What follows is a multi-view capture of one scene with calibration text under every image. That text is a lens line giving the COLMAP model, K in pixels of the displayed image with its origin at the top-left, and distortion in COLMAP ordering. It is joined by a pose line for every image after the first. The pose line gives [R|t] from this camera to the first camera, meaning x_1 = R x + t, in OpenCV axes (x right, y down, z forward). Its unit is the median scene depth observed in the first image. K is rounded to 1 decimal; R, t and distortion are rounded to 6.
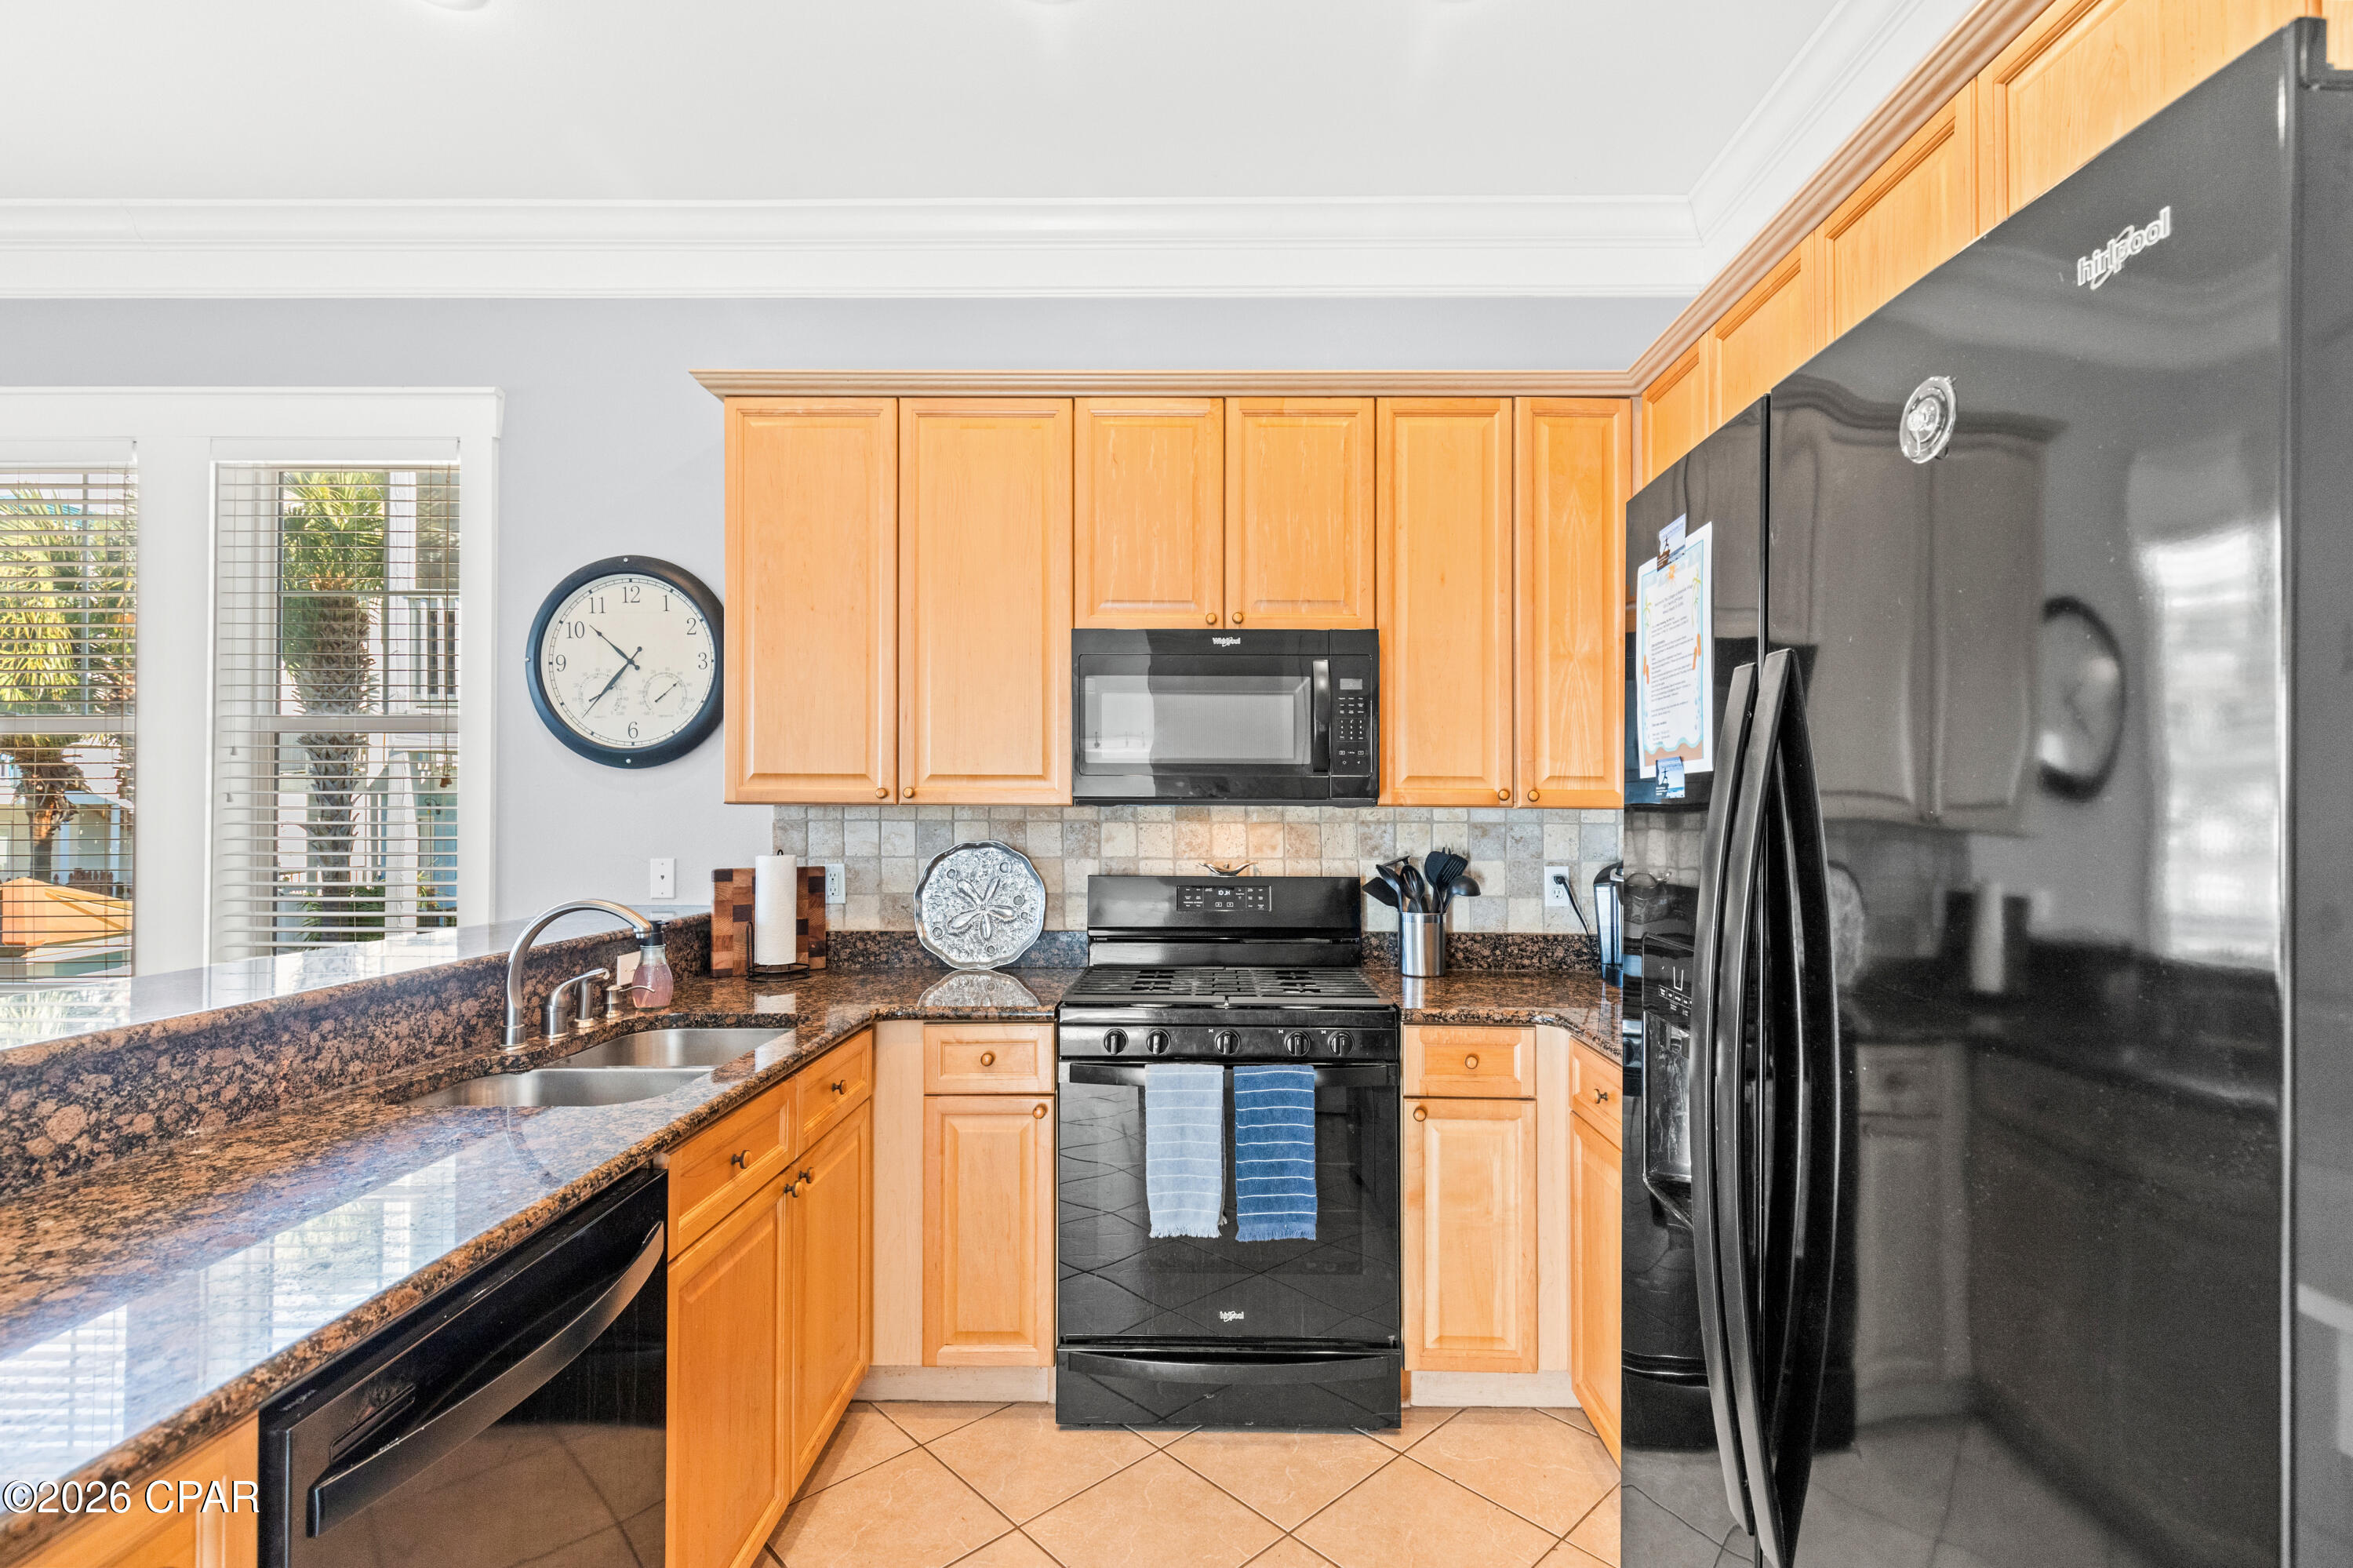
lens RADIAL K [[1089.5, 0, 1191.8], [0, 1089.5, 789.2], [0, 0, 1]] dist [-0.000396, 0.000678]
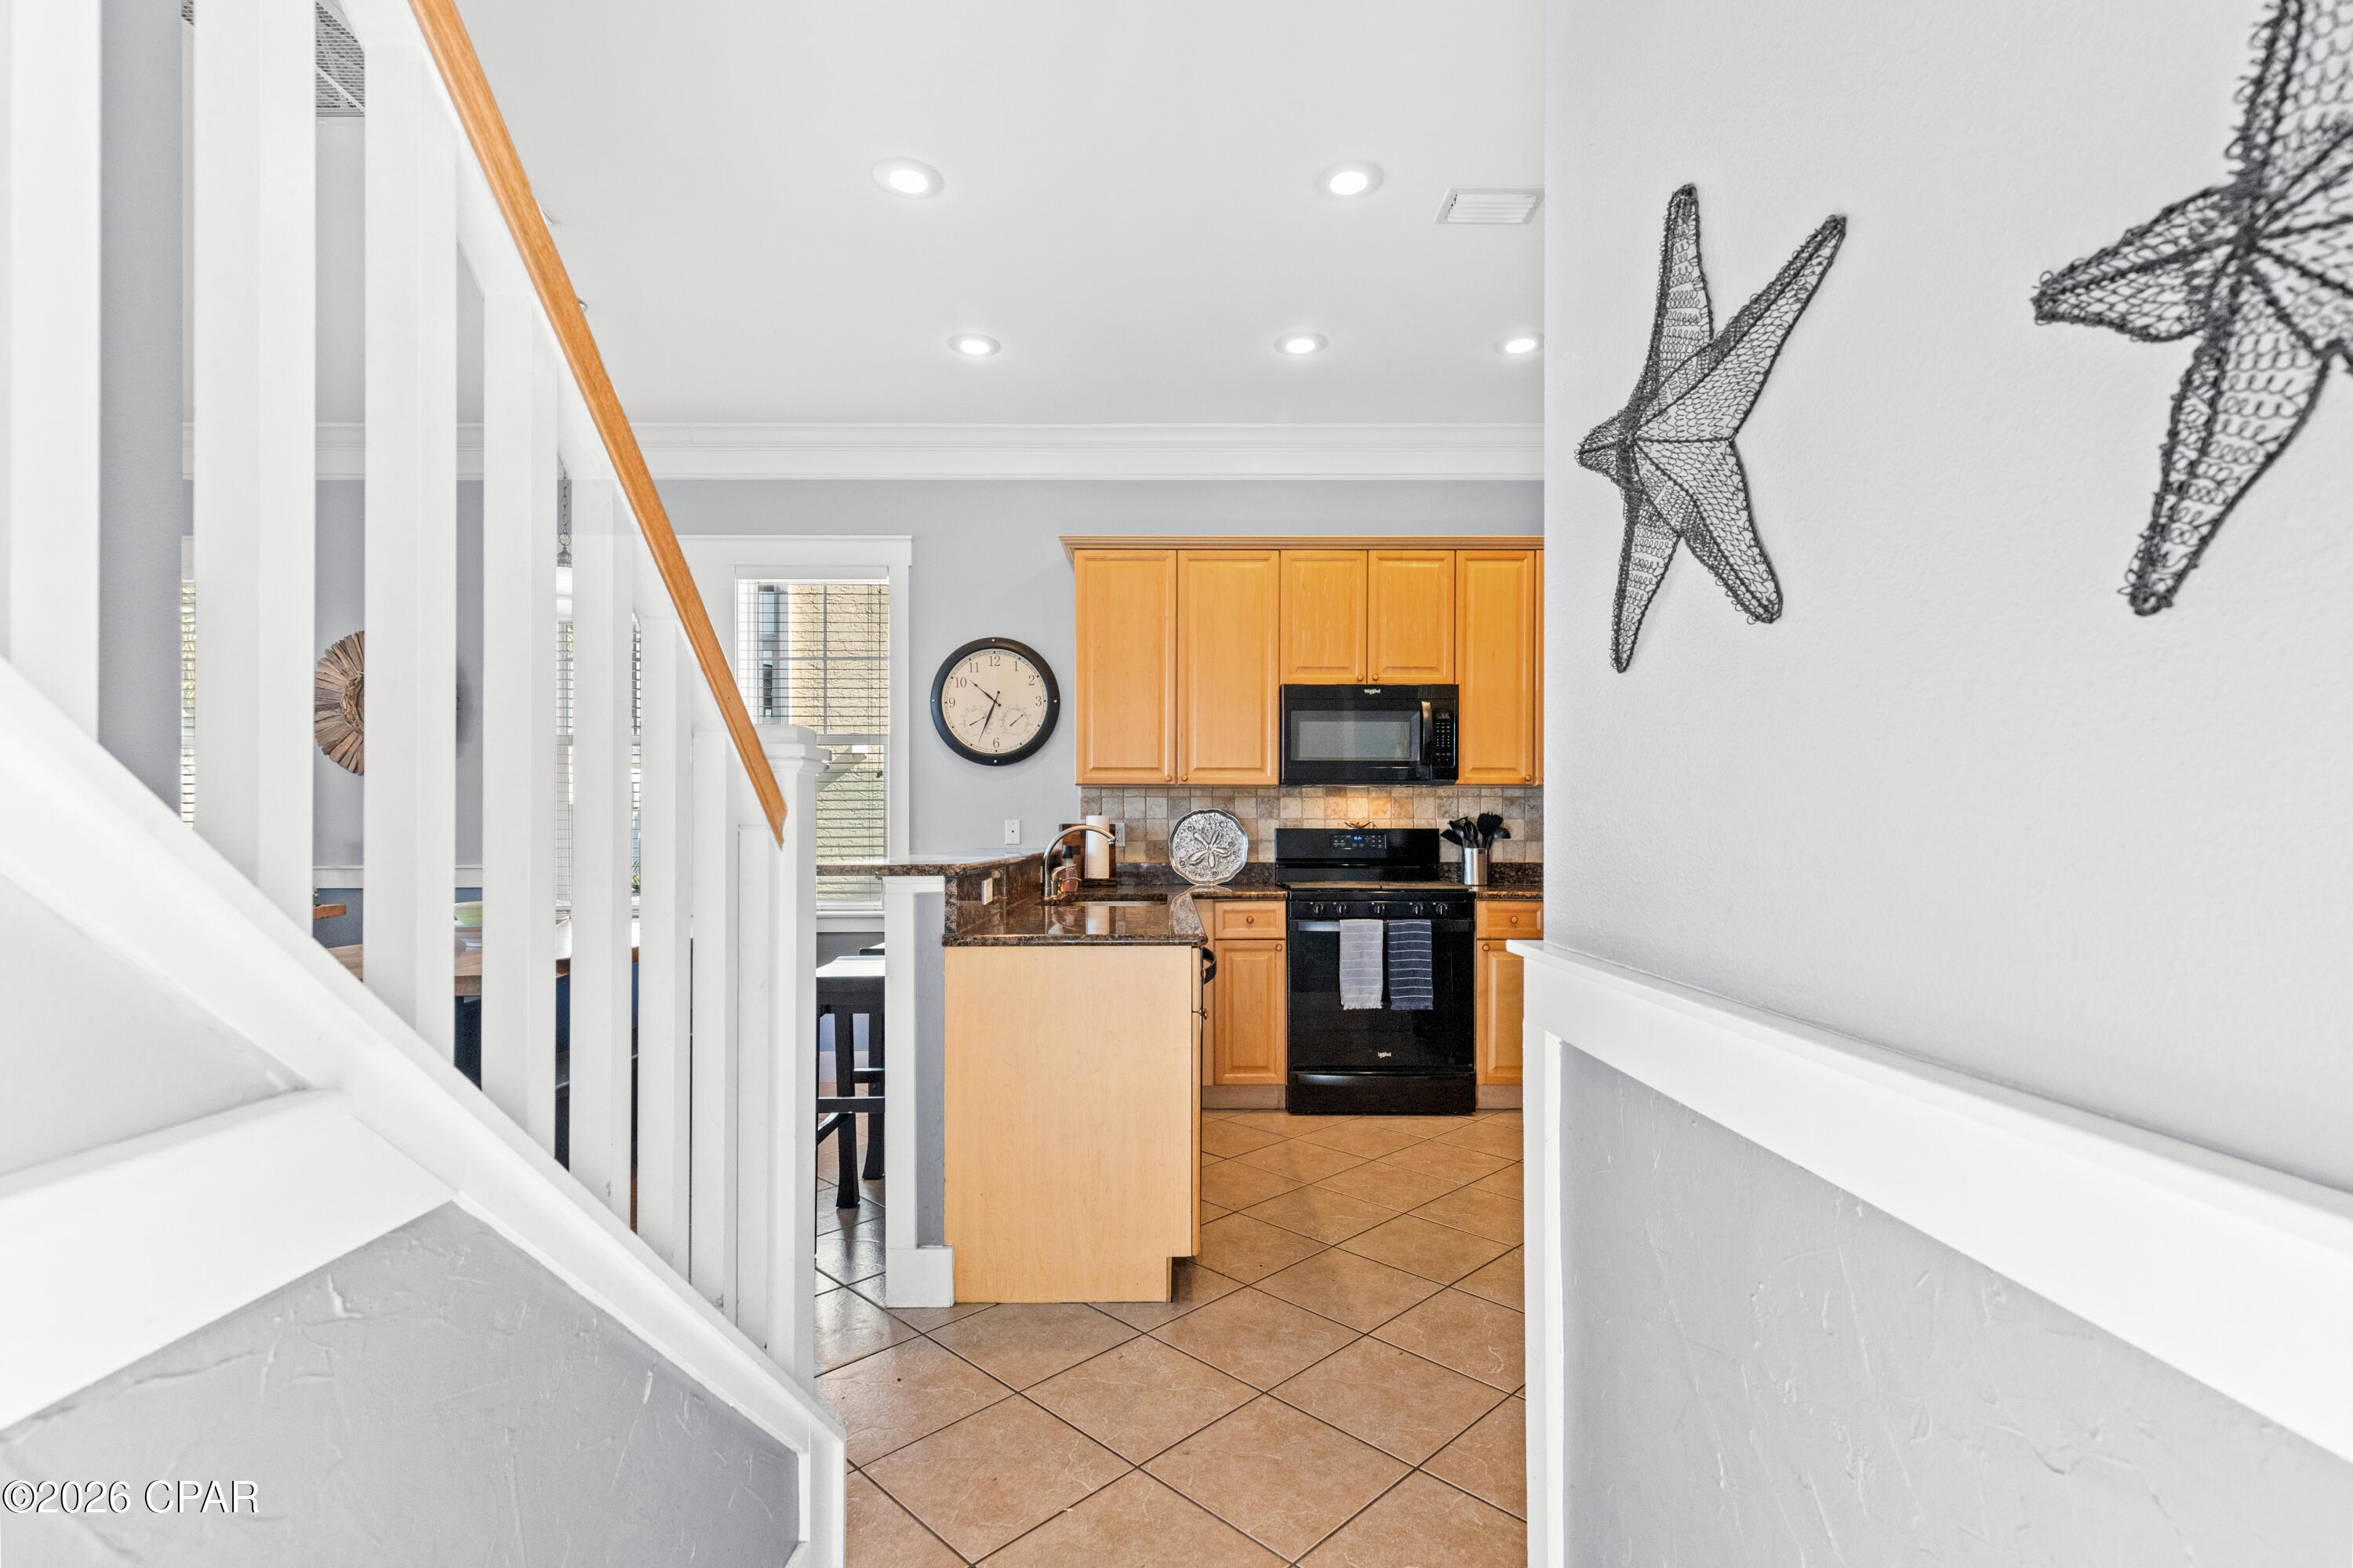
lens RADIAL K [[1089.5, 0, 1153.3], [0, 1089.5, 825.3], [0, 0, 1]] dist [-0.000396, 0.000678]
pose [[0.999973, -0.003439, -0.006418, -0.291048], [0.003571, 0.999779, 0.020702, 0.041097], [0.006345, -0.020725, 0.999765, -0.724928]]
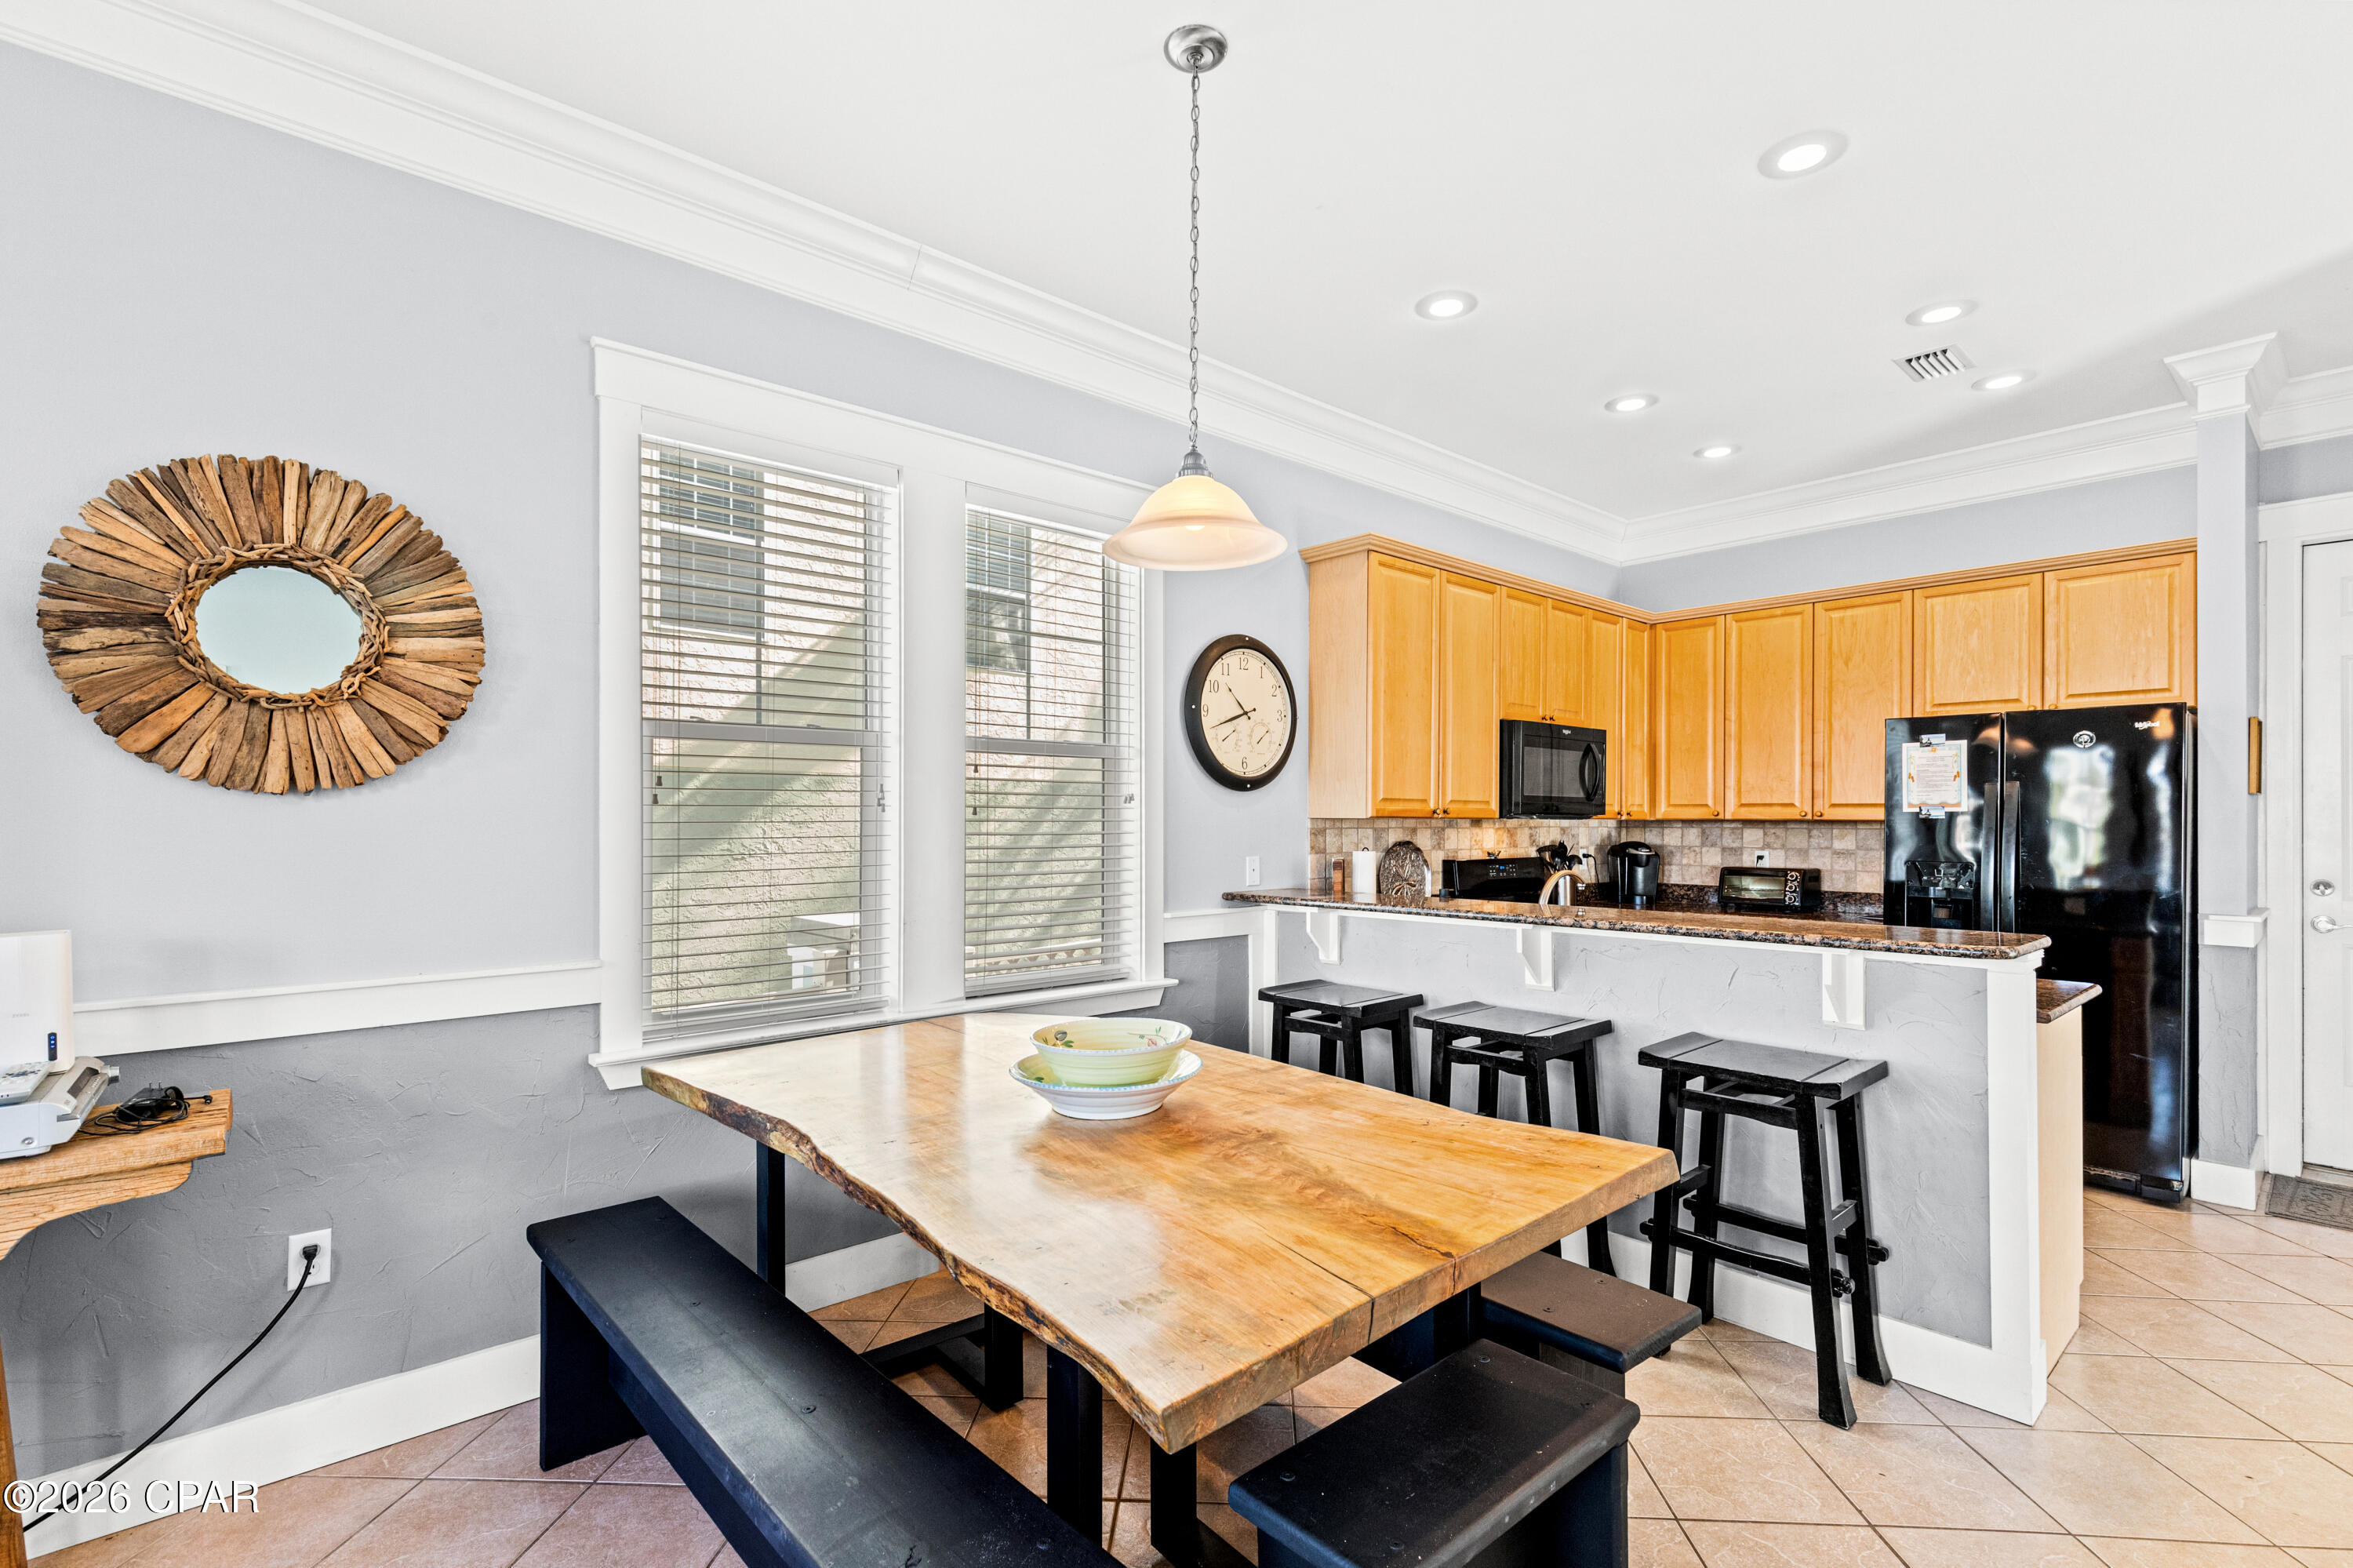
lens RADIAL K [[1089.5, 0, 1172.0], [0, 1089.5, 803.5], [0, 0, 1]] dist [-0.000396, 0.000678]
pose [[0.740614, 0.006539, 0.671899, -1.645503], [-0.016431, 0.999830, 0.008382, -0.015692], [-0.671730, -0.017248, 0.740595, 0.054539]]
